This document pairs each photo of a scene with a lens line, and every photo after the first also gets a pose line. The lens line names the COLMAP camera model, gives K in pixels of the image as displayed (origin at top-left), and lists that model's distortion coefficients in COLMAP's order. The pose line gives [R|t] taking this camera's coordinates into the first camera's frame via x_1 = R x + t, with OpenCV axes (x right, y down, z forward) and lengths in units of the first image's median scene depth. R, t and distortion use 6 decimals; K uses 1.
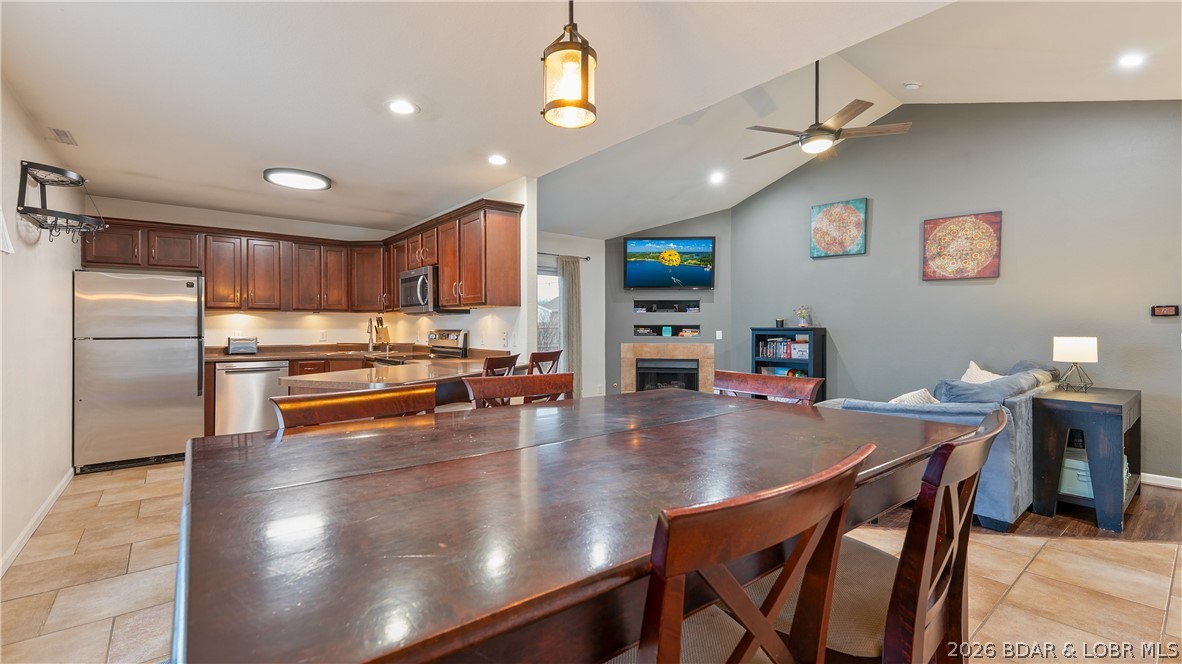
lens RADIAL K [[505.1, 0, 591.0], [0, 505.1, 332.0], [0, 0, 1]] dist [0.014401, 0.000001]
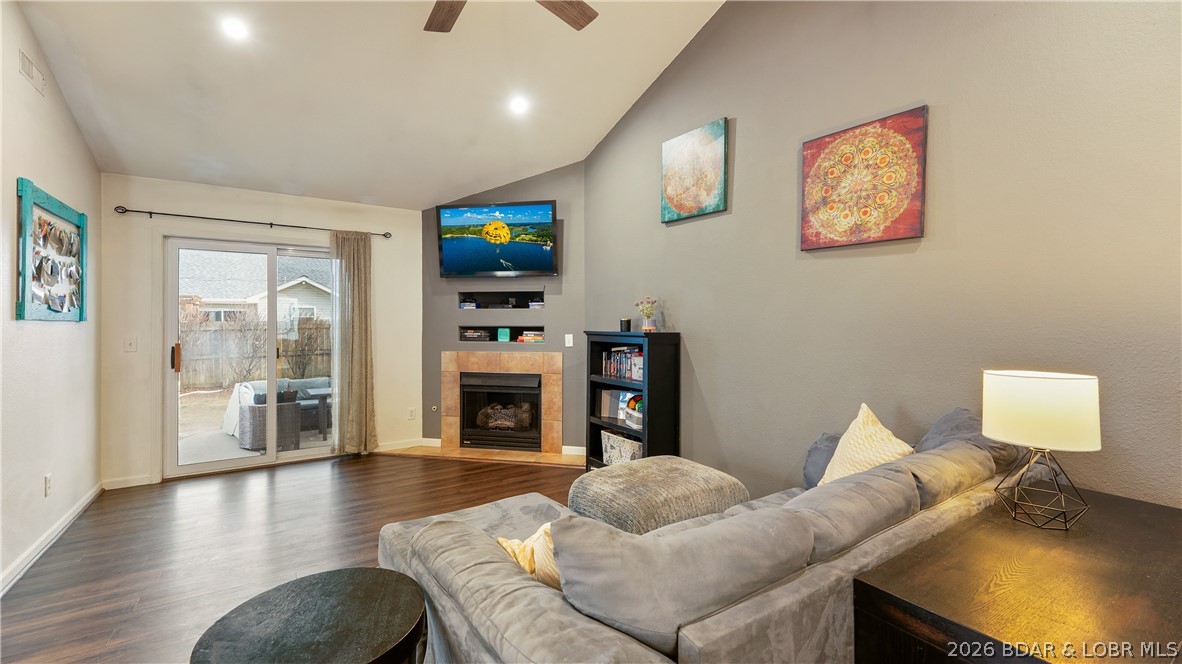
lens RADIAL K [[485.9, 0, 587.0], [0, 485.9, 325.1], [0, 0, 1]] dist [0.005671, -0.000012]
pose [[0.994085, -0.001433, -0.108593, 0.419040], [0.001071, 0.999994, -0.003388, -0.015618], [0.108597, 0.003252, 0.994081, 0.389062]]
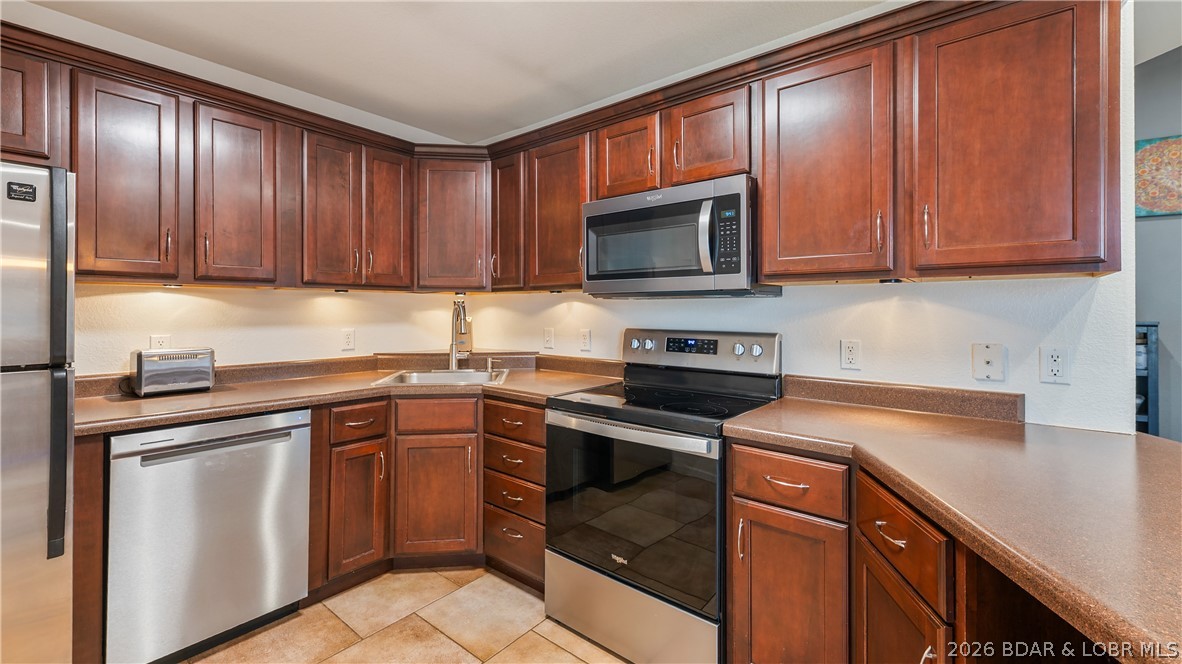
lens RADIAL K [[481.6, 0, 586.0], [0, 481.6, 311.3], [0, 0, 1]] dist [0.001196, -0.000052]
pose [[0.979632, 0.002186, 0.200790, -0.423180], [-0.000633, 0.999969, -0.007800, -0.016669], [-0.200801, 0.007514, 0.979603, 0.535705]]
